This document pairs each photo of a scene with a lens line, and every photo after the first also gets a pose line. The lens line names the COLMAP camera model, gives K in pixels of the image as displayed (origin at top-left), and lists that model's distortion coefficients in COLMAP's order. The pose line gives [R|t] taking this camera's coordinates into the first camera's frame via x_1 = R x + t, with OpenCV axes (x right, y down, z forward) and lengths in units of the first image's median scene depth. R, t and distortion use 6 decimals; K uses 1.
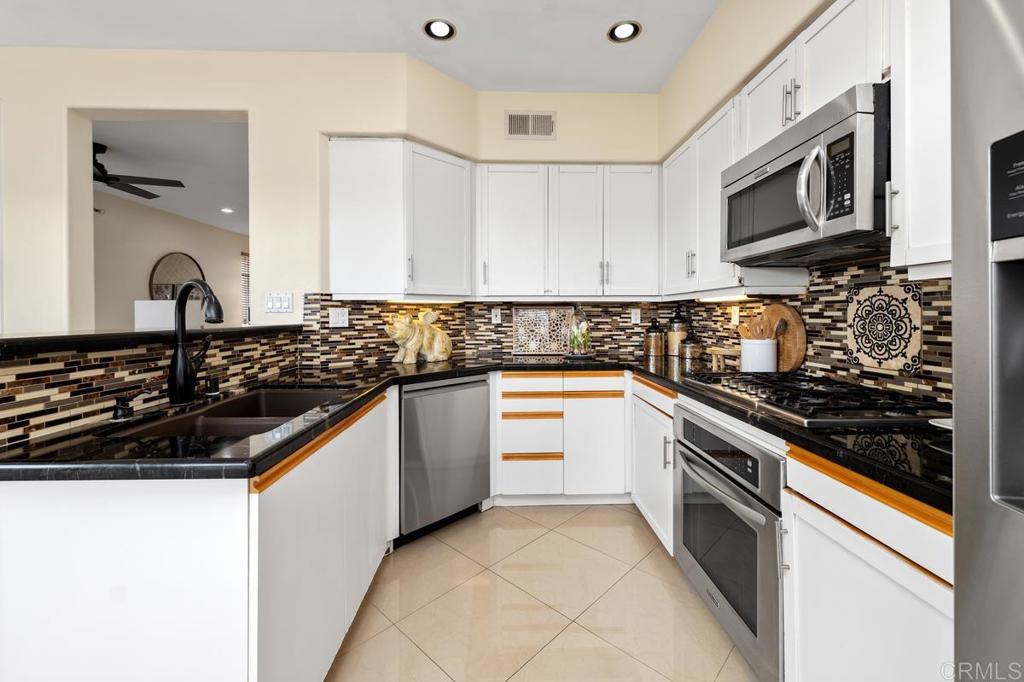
lens RADIAL K [[424.3, 0, 508.8], [0, 424.3, 317.3], [0, 0, 1]] dist [-0.000999, 0.000314]
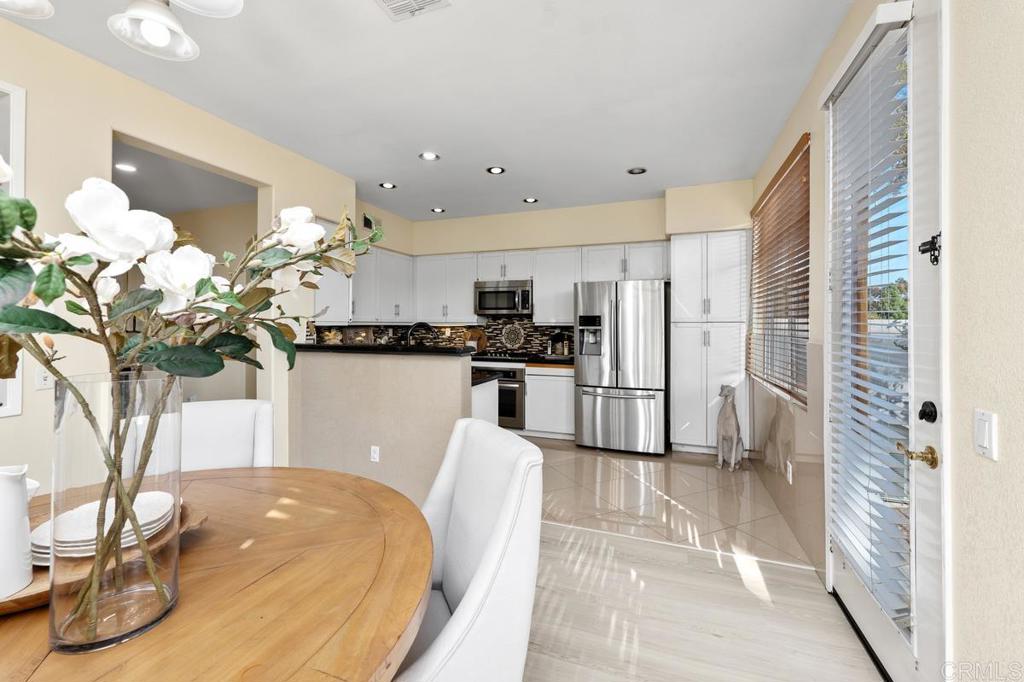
lens RADIAL K [[424.3, 0, 512.7], [0, 424.3, 322.6], [0, 0, 1]] dist [-0.000999, 0.000314]
pose [[0.372625, 0.008331, 0.927945, -1.574681], [0.002824, 0.999945, -0.010111, -0.034084], [-0.927978, 0.006389, 0.372581, -0.216634]]
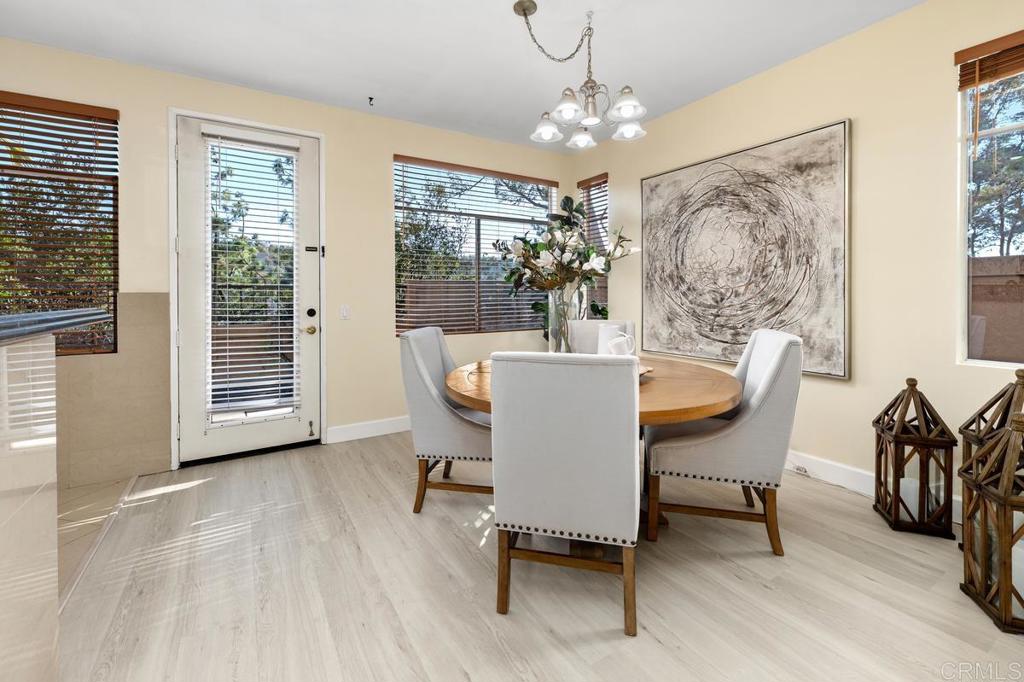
lens RADIAL K [[424.3, 0, 500.2], [0, 424.3, 299.8], [0, 0, 1]] dist [-0.000999, 0.000314]
pose [[-0.860229, 0.013971, -0.509717, -0.724554], [0.004283, 0.999787, 0.020175, 0.004661], [0.509890, 0.015172, -0.860106, 0.995012]]
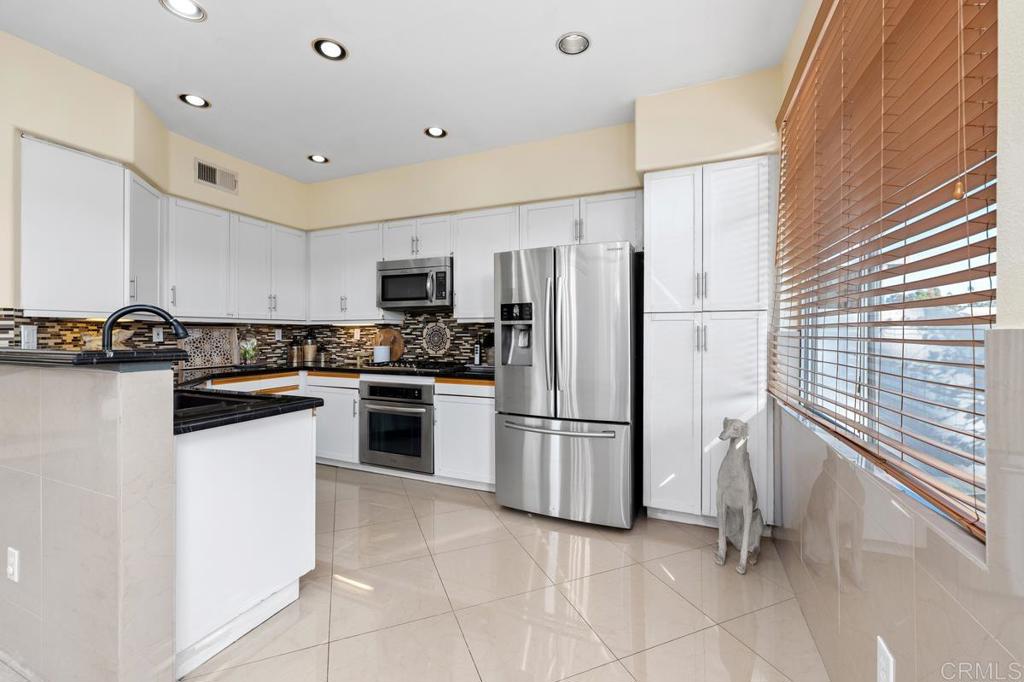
lens RADIAL K [[424.3, 0, 511.1], [0, 424.3, 335.7], [0, 0, 1]] dist [-0.000999, 0.000314]
pose [[0.411905, -0.003185, 0.911221, -0.827962], [0.005061, 0.999986, 0.001207, 0.003710], [-0.911213, 0.004114, 0.411916, -0.307912]]
